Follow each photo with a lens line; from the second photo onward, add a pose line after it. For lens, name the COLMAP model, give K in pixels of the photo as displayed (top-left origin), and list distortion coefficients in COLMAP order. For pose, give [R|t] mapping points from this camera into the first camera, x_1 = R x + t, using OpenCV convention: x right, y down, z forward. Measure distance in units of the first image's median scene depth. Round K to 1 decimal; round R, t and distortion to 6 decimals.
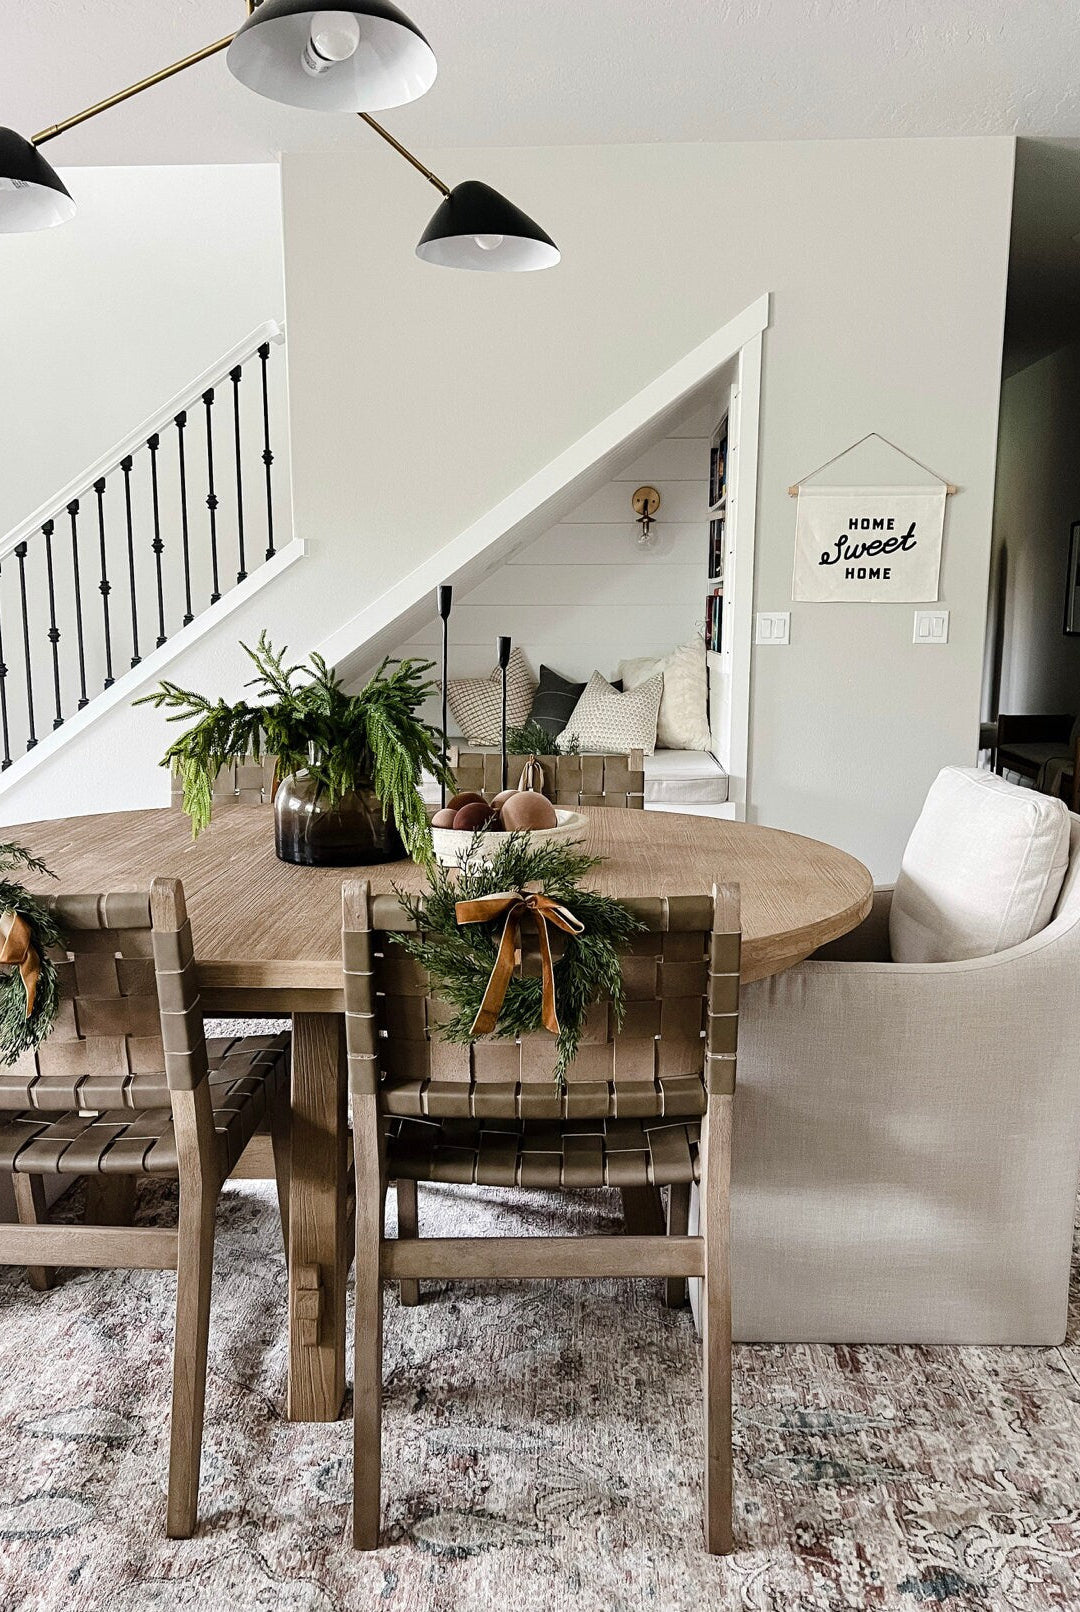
lens RADIAL K [[1232.5, 0, 540.0], [0, 1232.5, 806.0], [0, 0, 1]] dist [-0.001646, 0.000088]
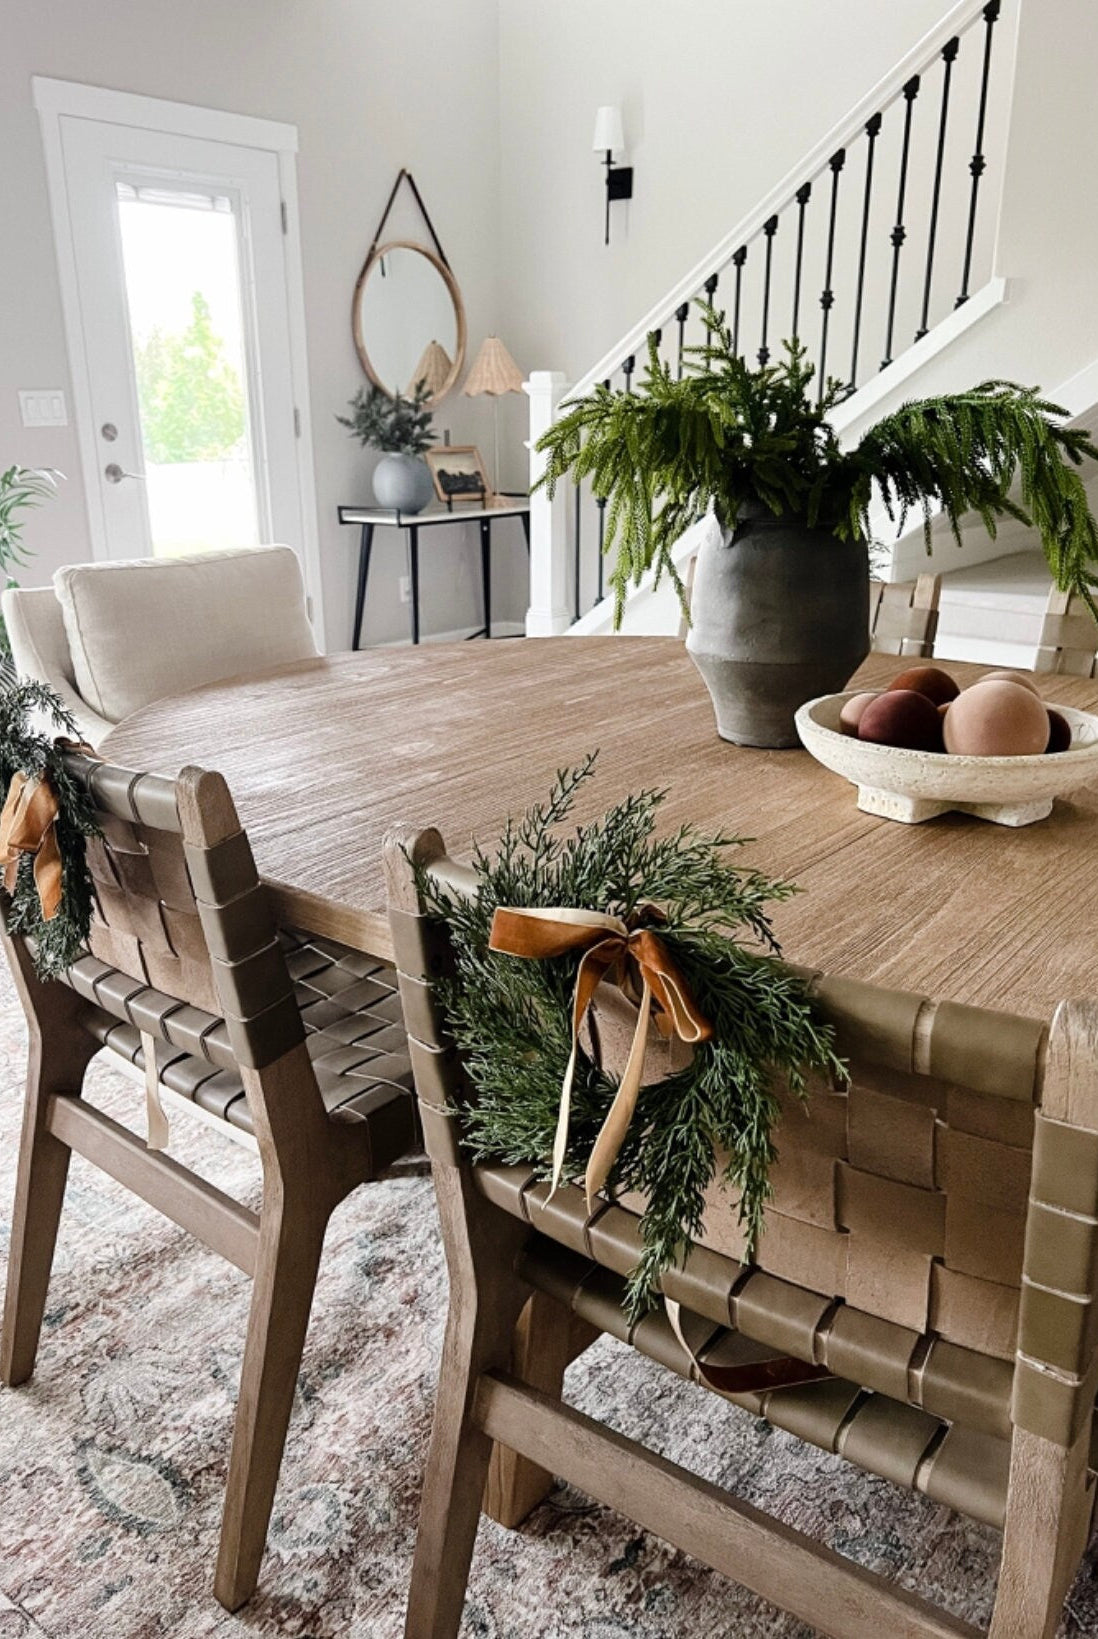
lens RADIAL K [[1253.1, 0, 549.0], [0, 1253.1, 819.5], [0, 0, 1]] dist [-0.001646, 0.000088]
pose [[0.802658, 0.188862, -0.565748, 0.203988], [-0.090806, 0.976180, 0.197043, -0.055166], [0.589486, -0.106785, 0.800689, 0.514108]]
